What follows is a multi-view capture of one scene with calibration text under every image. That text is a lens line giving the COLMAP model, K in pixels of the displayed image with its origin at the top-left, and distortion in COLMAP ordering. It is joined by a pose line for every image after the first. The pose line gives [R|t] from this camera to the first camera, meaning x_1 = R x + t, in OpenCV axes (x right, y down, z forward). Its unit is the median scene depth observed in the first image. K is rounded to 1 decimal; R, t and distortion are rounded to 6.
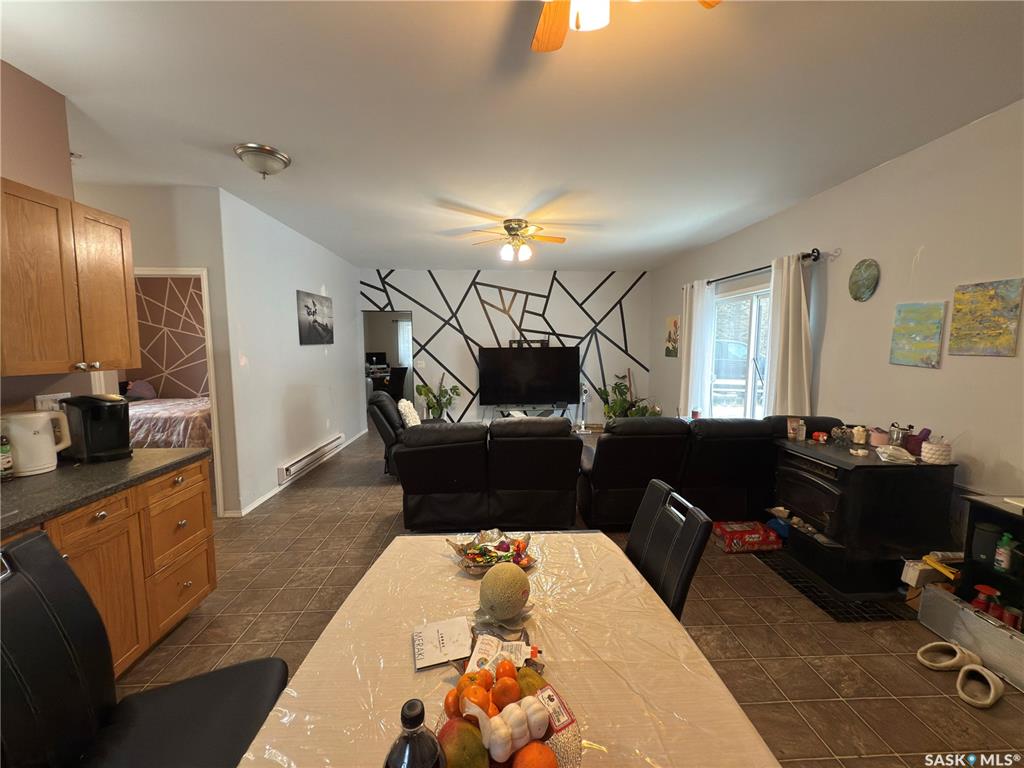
lens RADIAL K [[403.8, 0, 514.5], [0, 403.8, 383.2], [0, 0, 1]] dist [-0.000425, -0.000090]
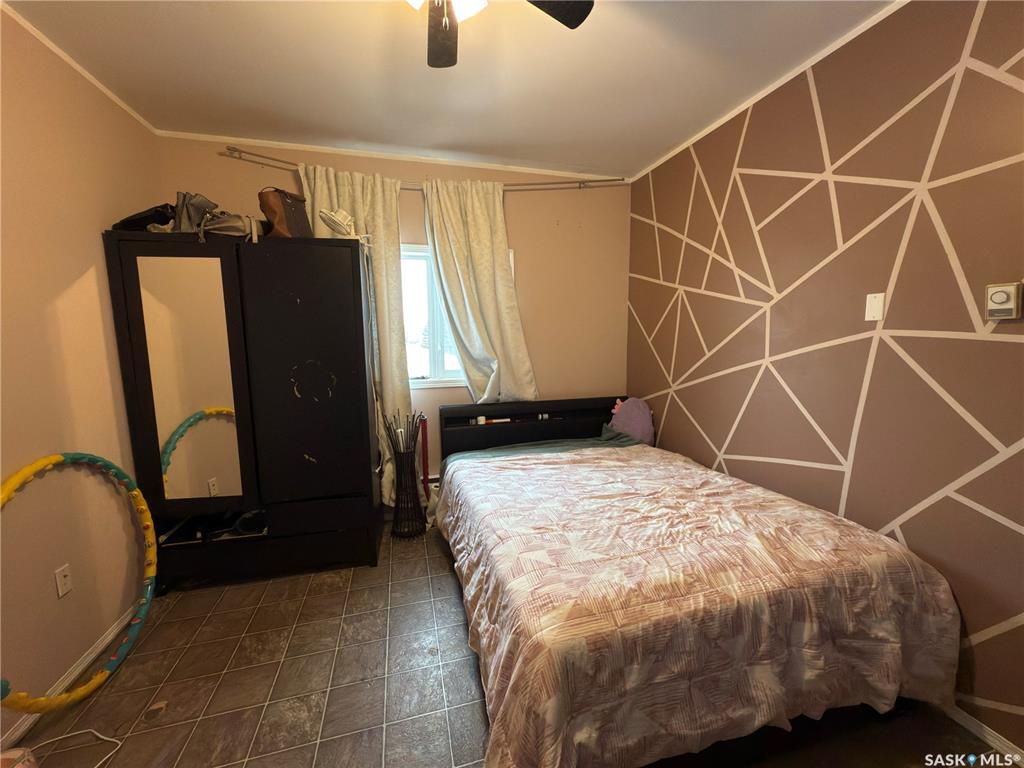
lens RADIAL K [[403.8, 0, 514.2], [0, 403.8, 380.9], [0, 0, 1]] dist [-0.000425, -0.000090]
pose [[0.217281, 0.118955, -0.968834, -0.927017], [-0.085466, 0.991053, 0.102515, -0.131429], [0.972360, 0.060528, 0.225504, 1.447932]]
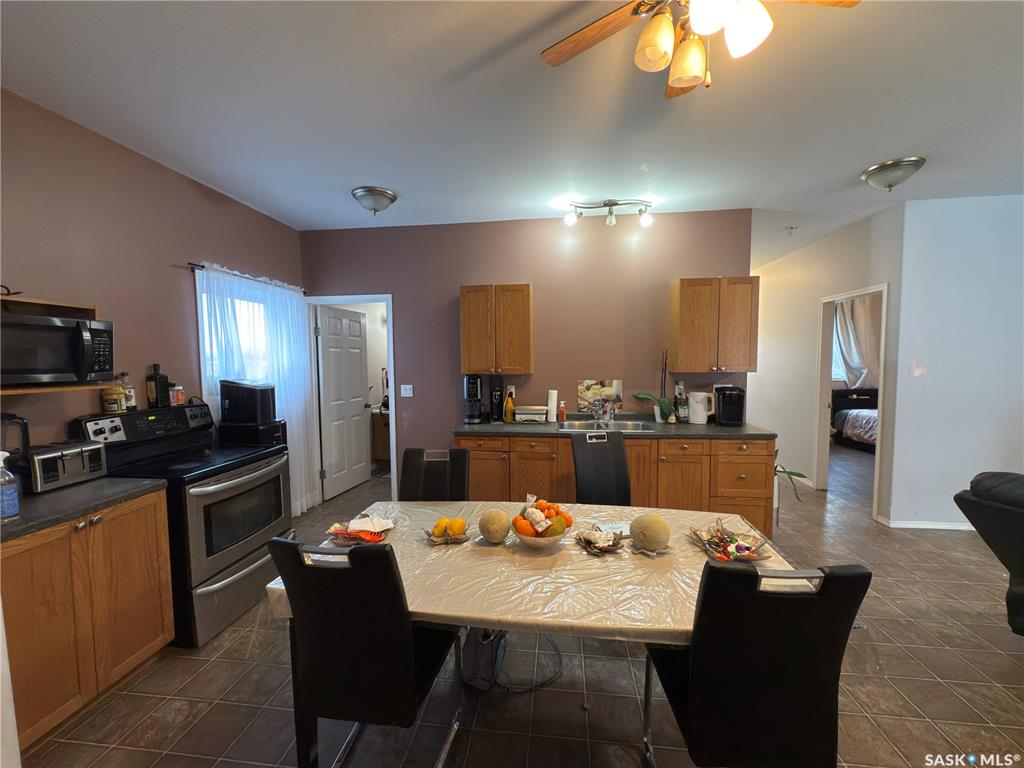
lens RADIAL K [[403.8, 0, 510.8], [0, 403.8, 382.0], [0, 0, 1]] dist [-0.000425, -0.000090]
pose [[-0.167214, 0.062409, -0.983943, 0.438092], [-0.079290, 0.993911, 0.076516, -0.026962], [0.982727, 0.090811, -0.161247, 0.210504]]
